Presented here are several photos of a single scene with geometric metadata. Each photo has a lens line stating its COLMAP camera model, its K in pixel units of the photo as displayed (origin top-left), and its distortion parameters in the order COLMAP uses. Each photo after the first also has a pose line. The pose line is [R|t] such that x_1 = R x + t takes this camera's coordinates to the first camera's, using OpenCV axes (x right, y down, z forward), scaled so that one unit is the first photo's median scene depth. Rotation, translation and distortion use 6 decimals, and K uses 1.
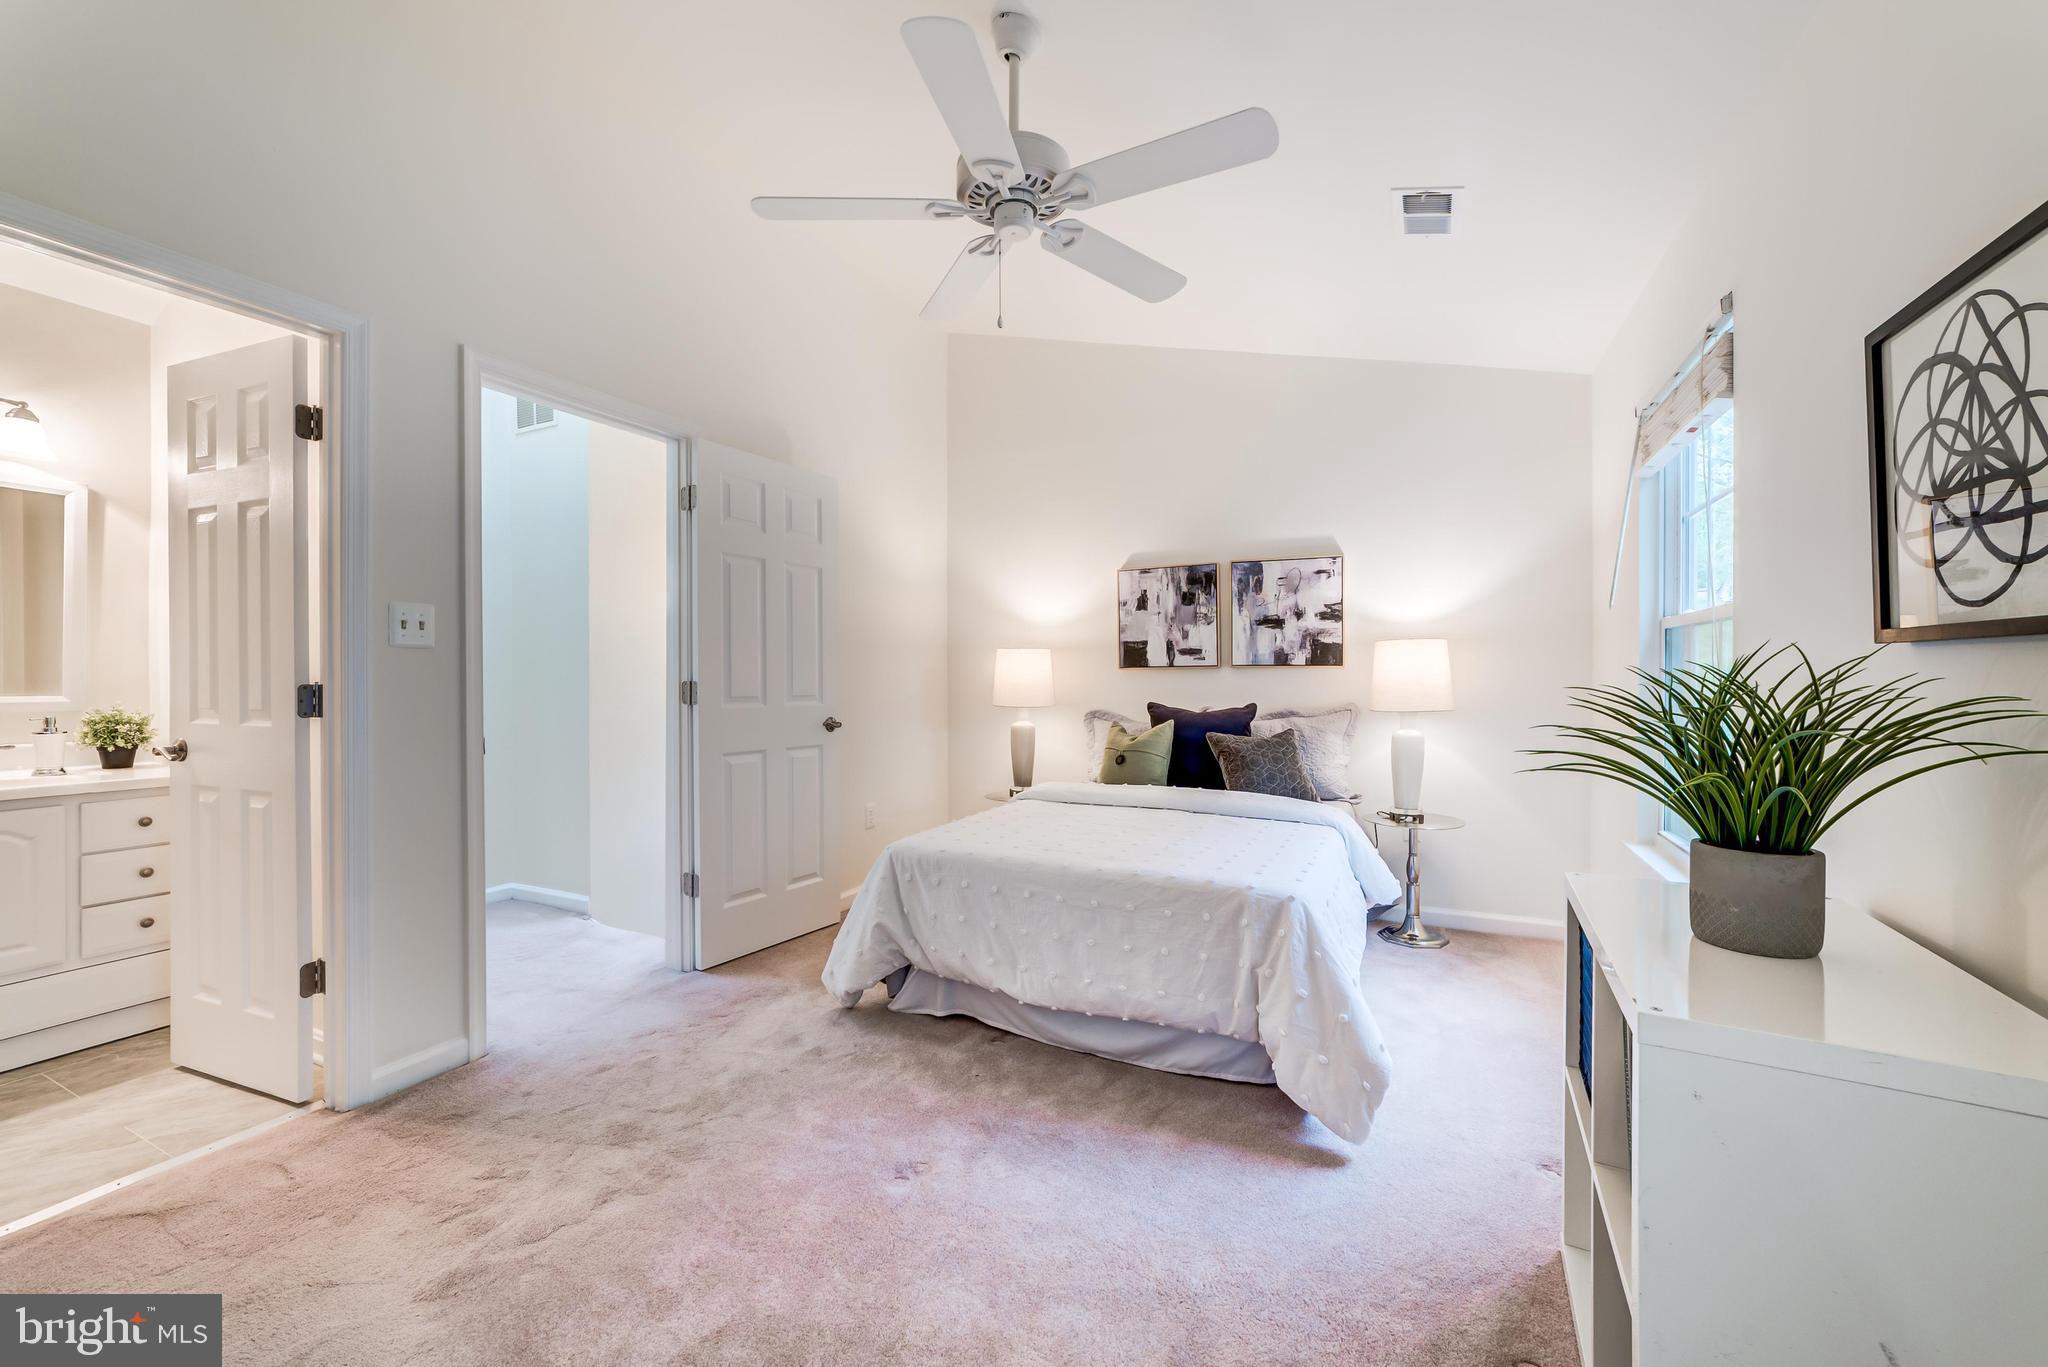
lens RADIAL K [[828.2, 0, 1030.9], [0, 828.2, 676.8], [0, 0, 1]] dist [-0.006144, 0.003319]
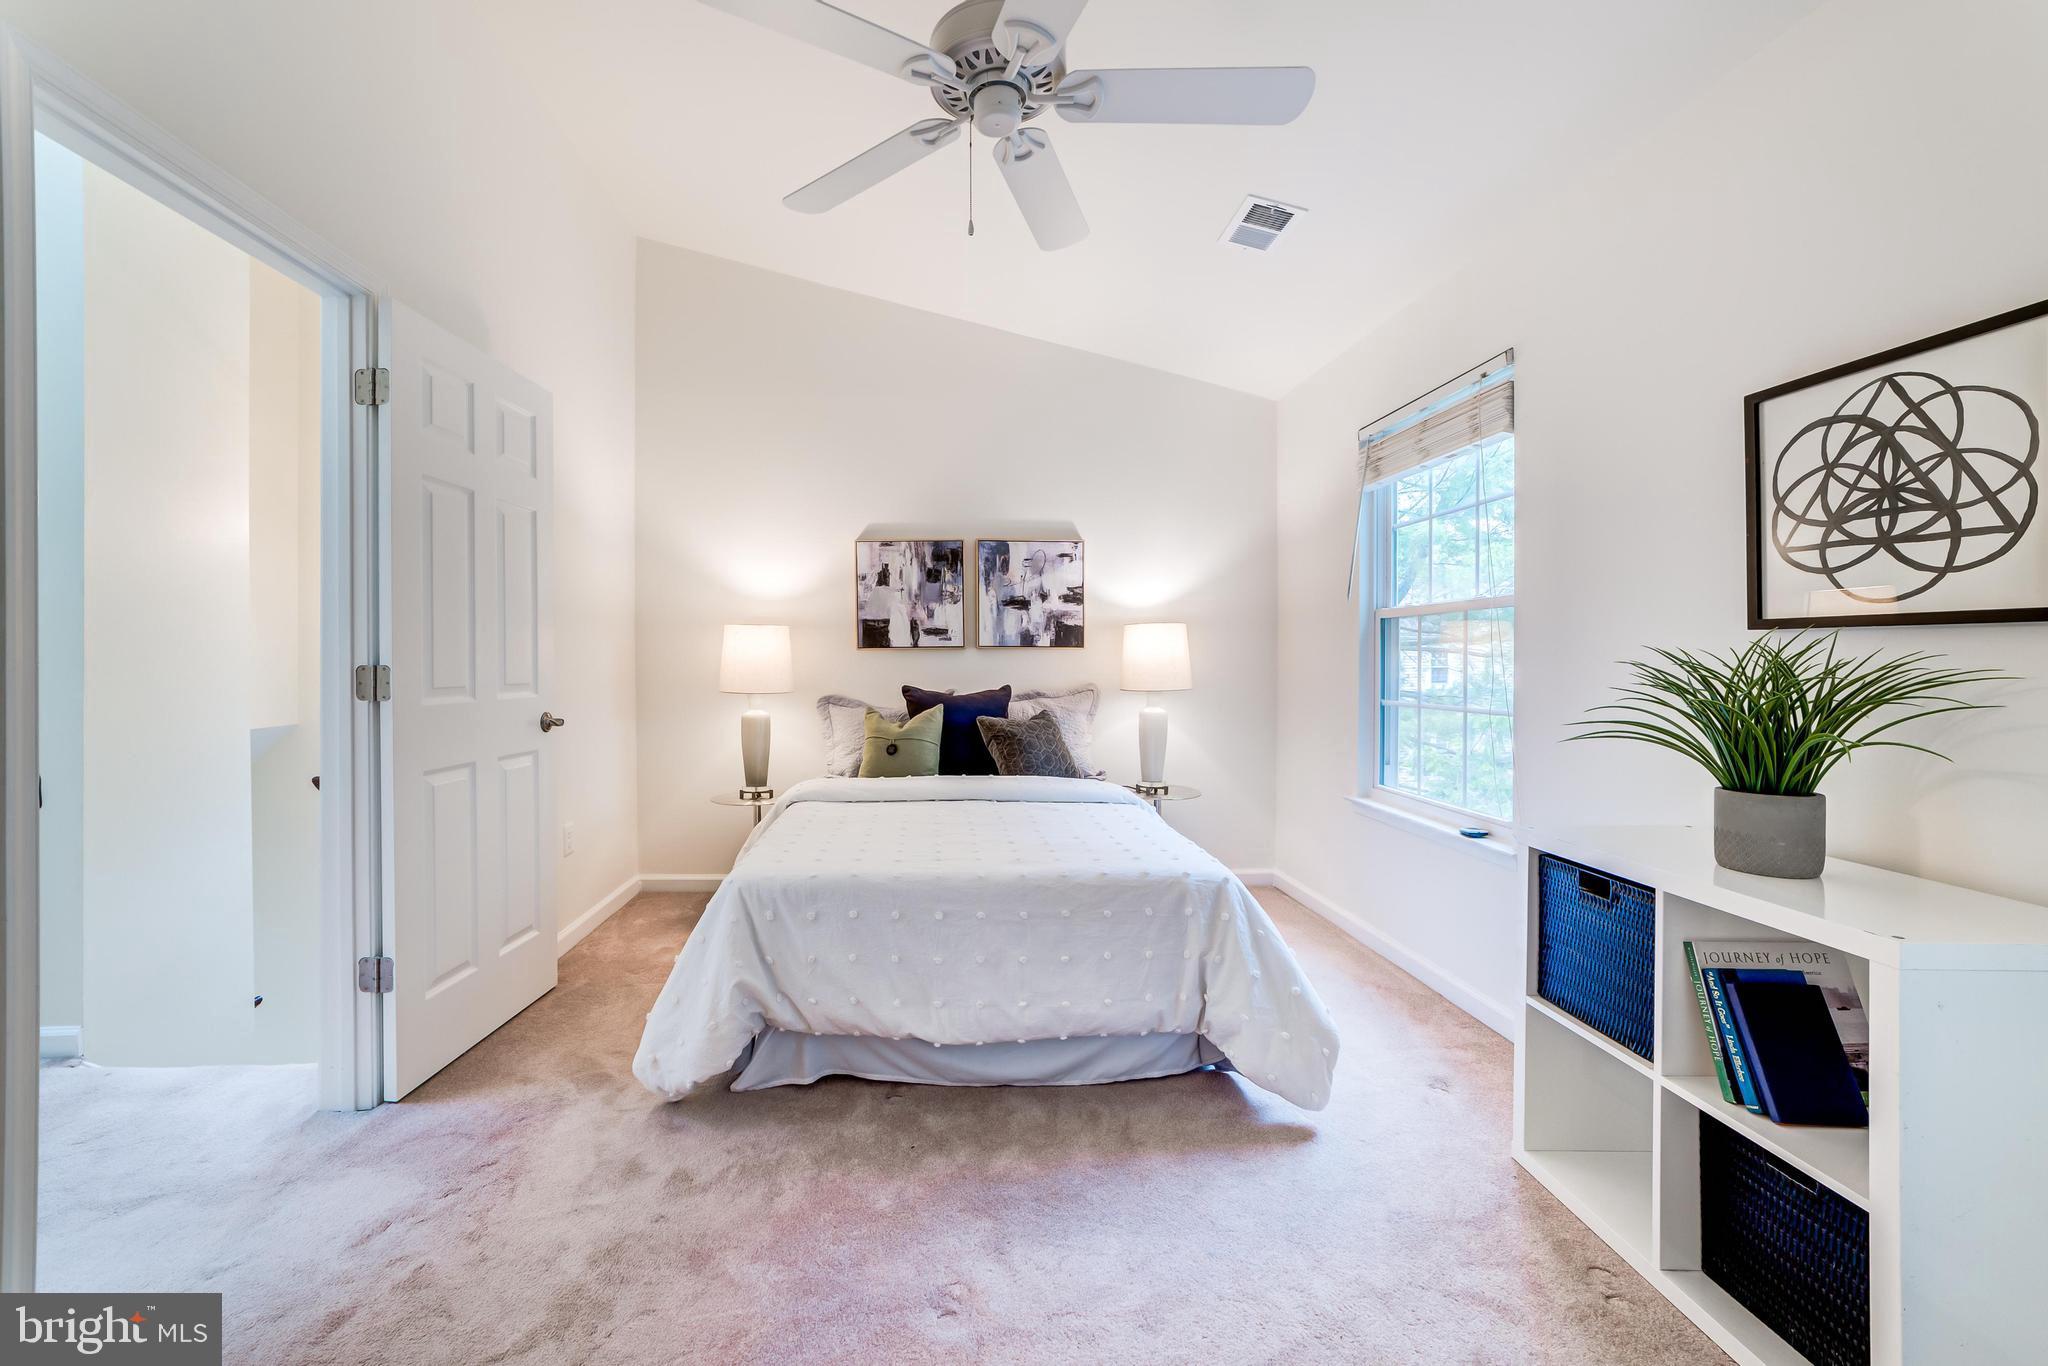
lens RADIAL K [[828.2, 0, 987.7], [0, 828.2, 656.2], [0, 0, 1]] dist [-0.006144, 0.003319]
pose [[0.876935, -0.000443, 0.480609, -0.381891], [0.002029, 0.999994, -0.002781, 0.001427], [-0.480605, 0.003414, 0.876930, 0.244458]]
